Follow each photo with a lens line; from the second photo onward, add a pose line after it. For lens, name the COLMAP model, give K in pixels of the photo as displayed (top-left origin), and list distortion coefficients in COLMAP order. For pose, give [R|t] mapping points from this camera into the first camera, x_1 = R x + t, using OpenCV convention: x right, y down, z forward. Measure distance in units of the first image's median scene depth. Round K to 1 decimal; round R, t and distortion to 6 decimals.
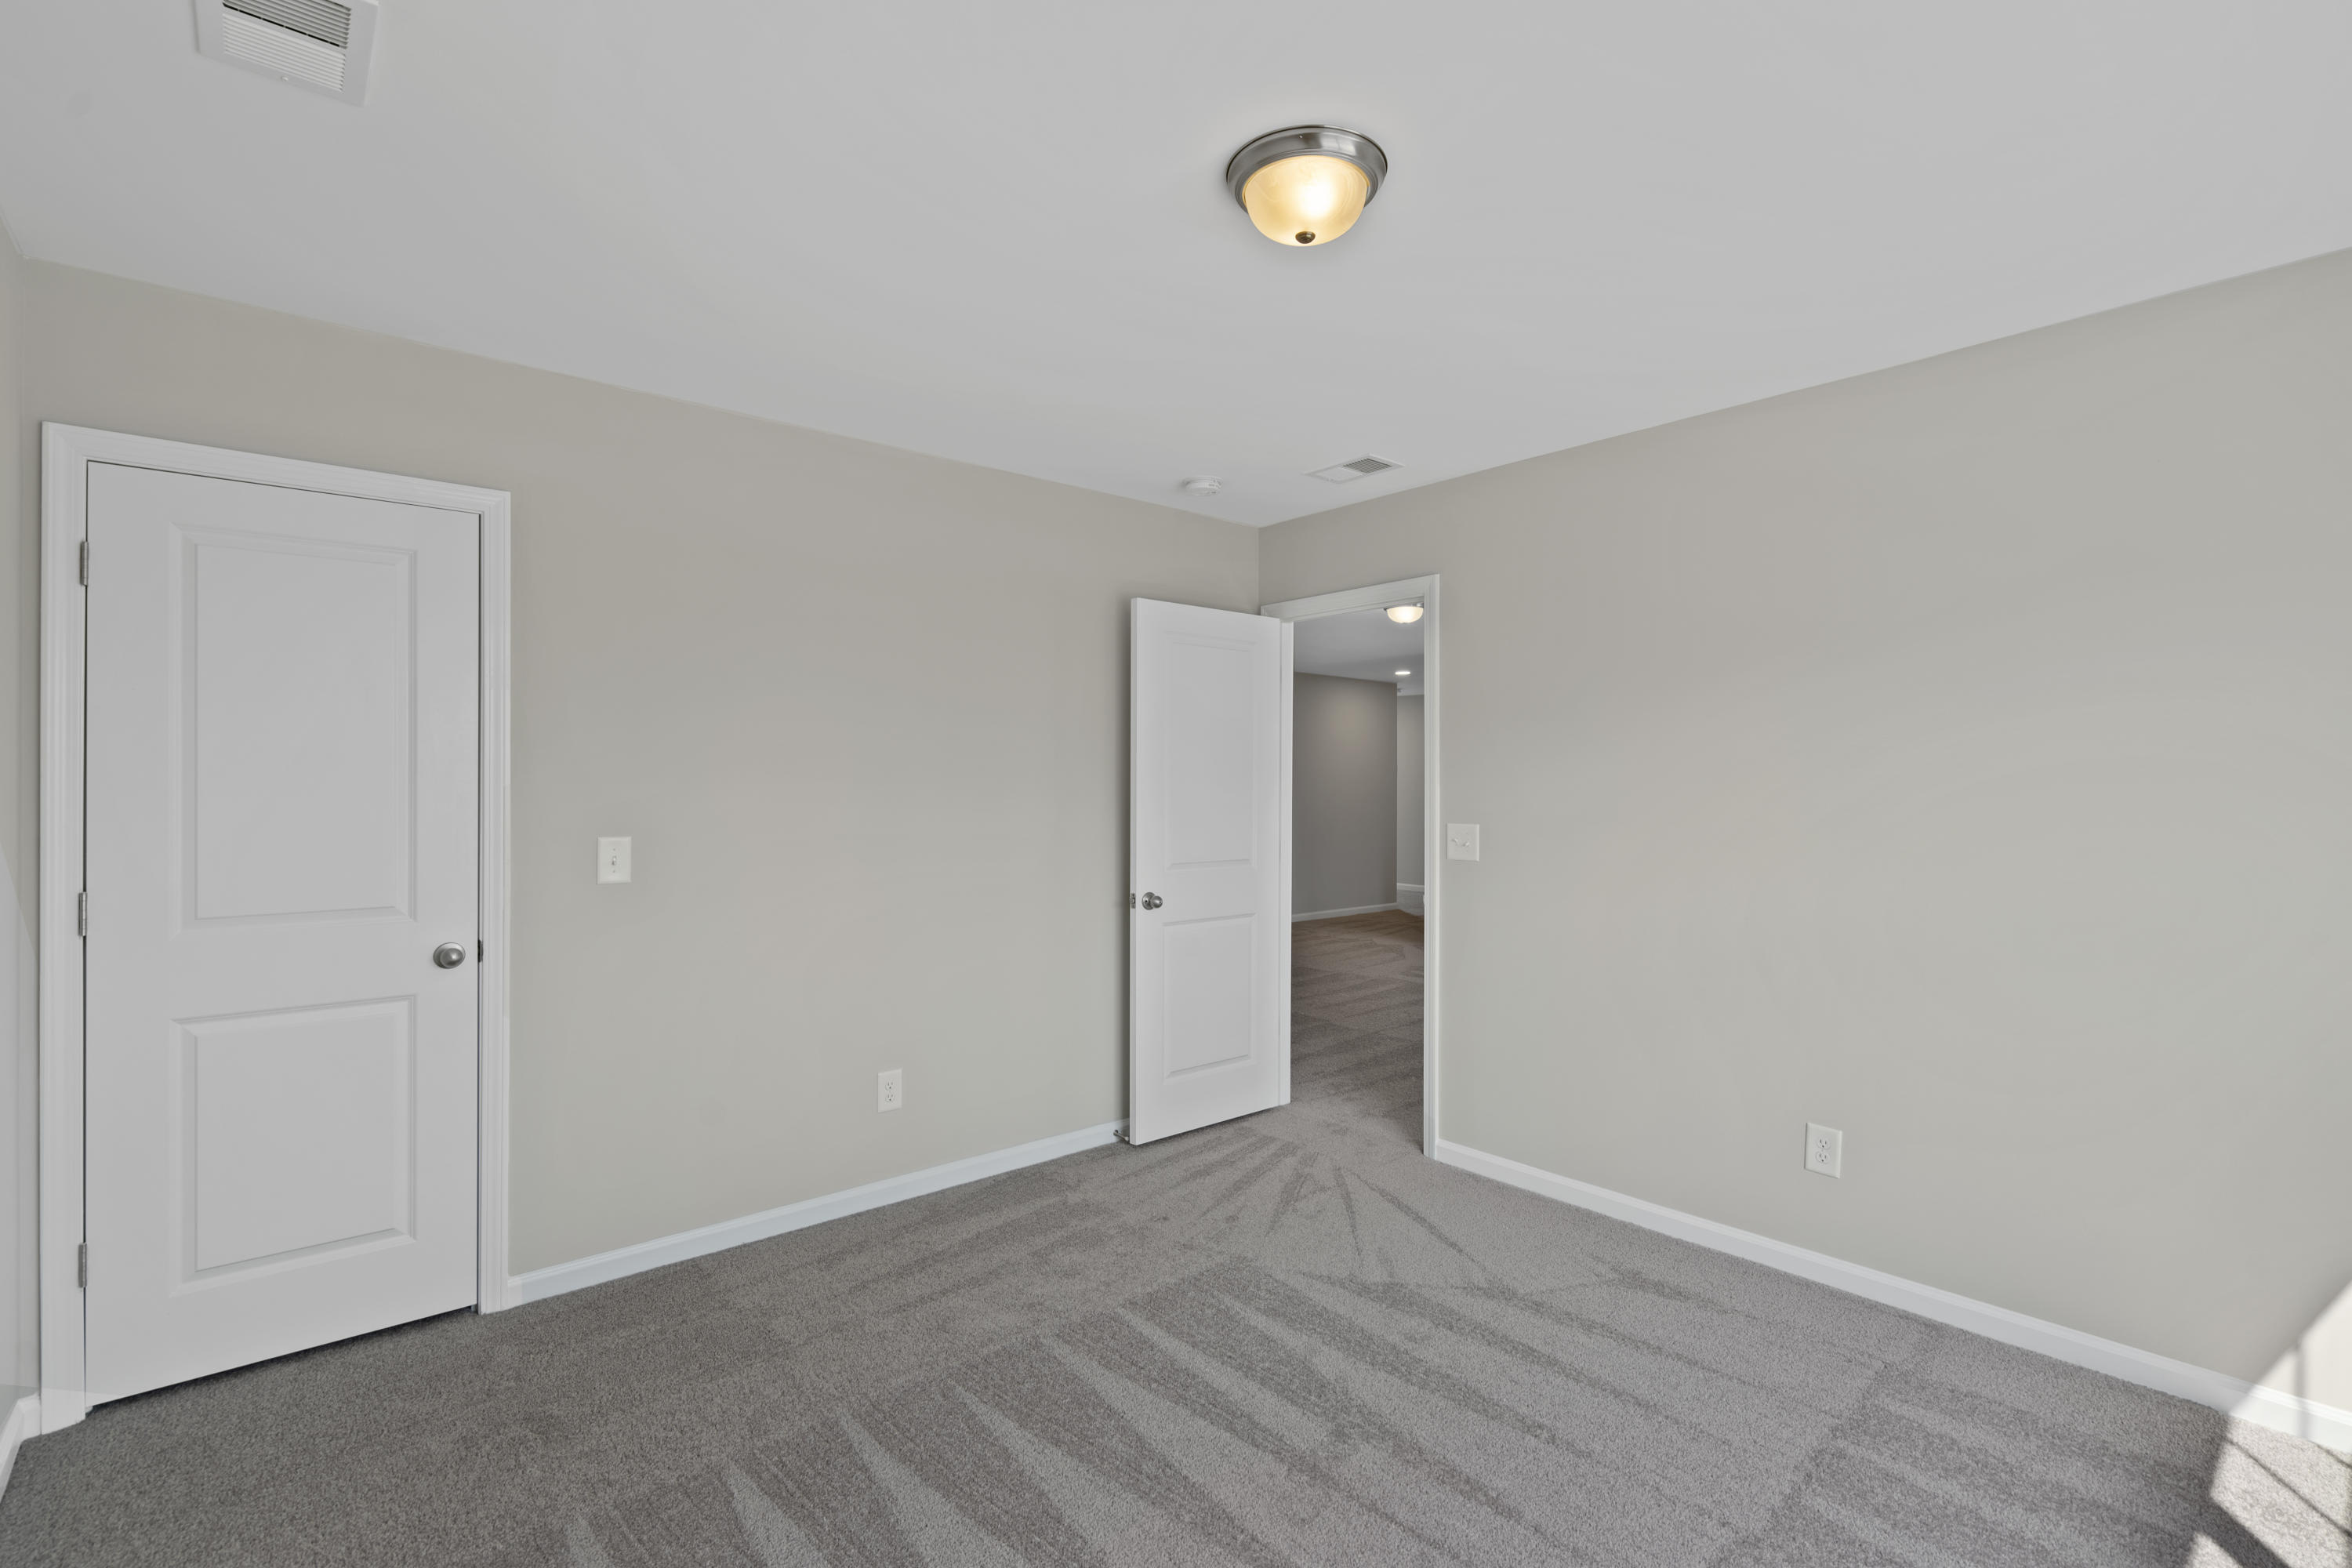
lens RADIAL K [[1075.4, 0, 1174.3], [0, 1075.4, 772.9], [0, 0, 1]] dist [0.003282, 0.000195]
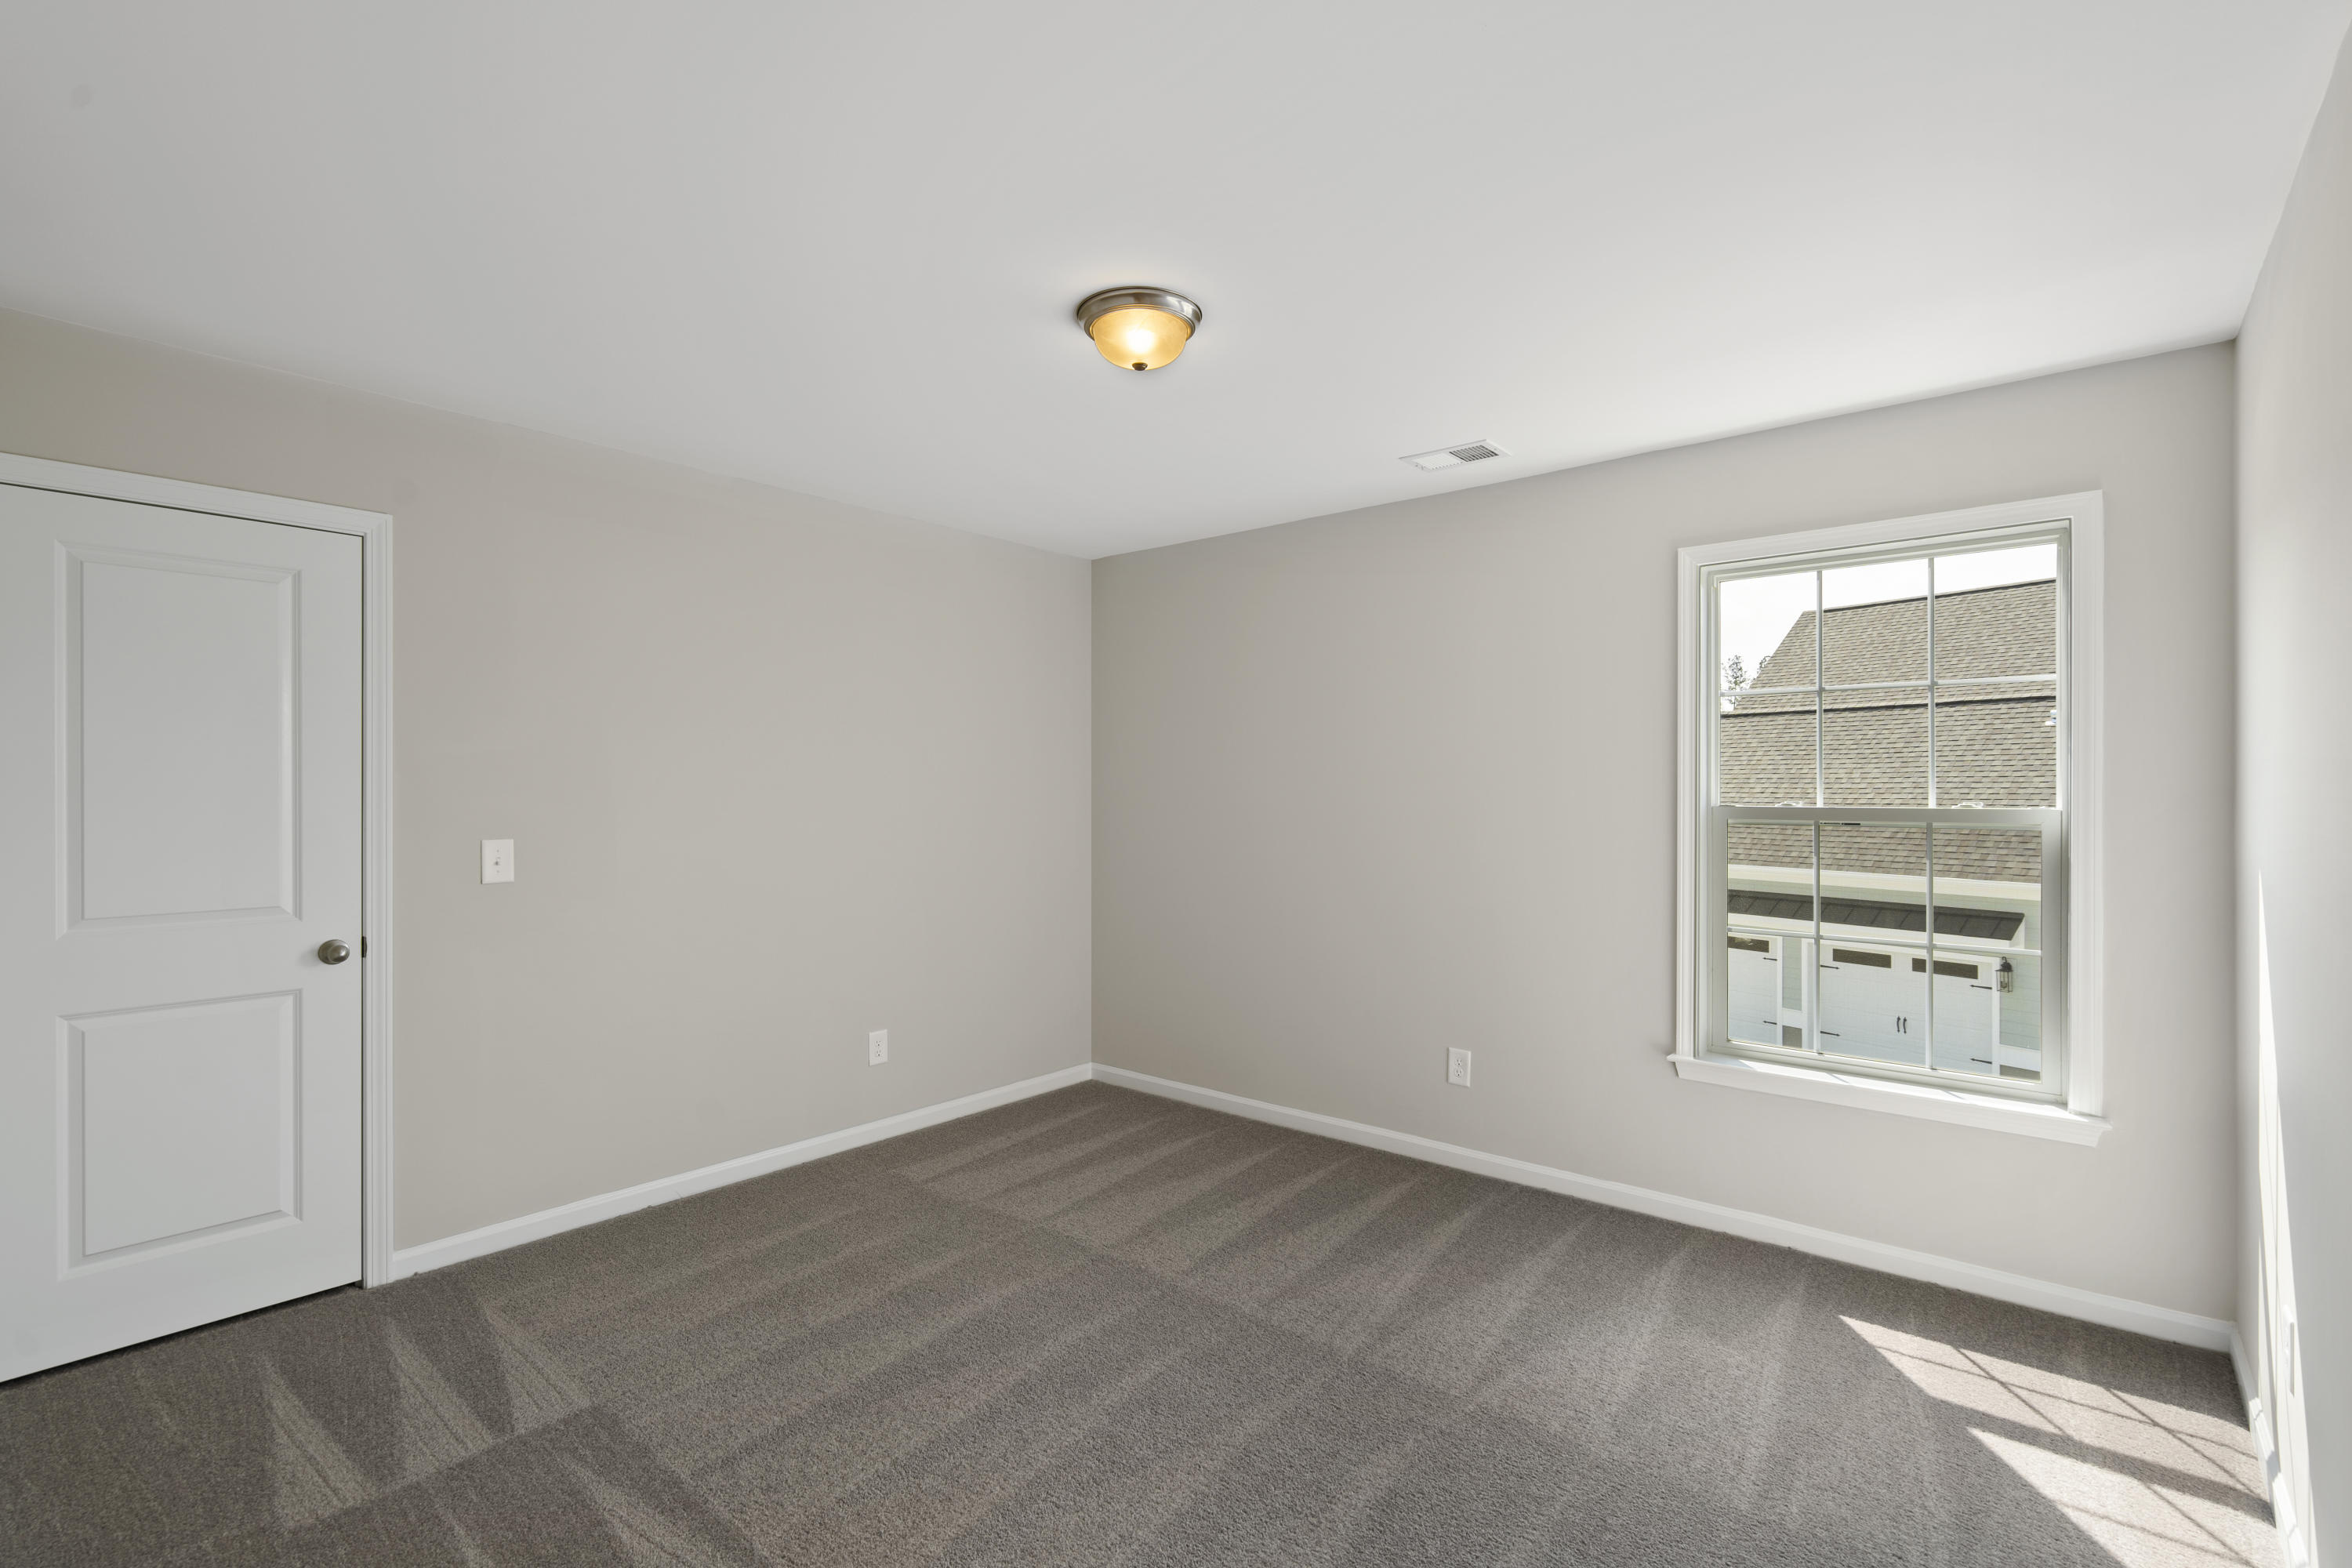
lens RADIAL K [[1075.4, 0, 1177.3], [0, 1075.4, 785.6], [0, 0, 1]] dist [0.003282, 0.000195]
pose [[0.985503, 0.000132, 0.169660, -0.035763], [-0.000441, 0.999998, 0.001787, 0.003495], [-0.169659, -0.001836, 0.985501, -0.190862]]
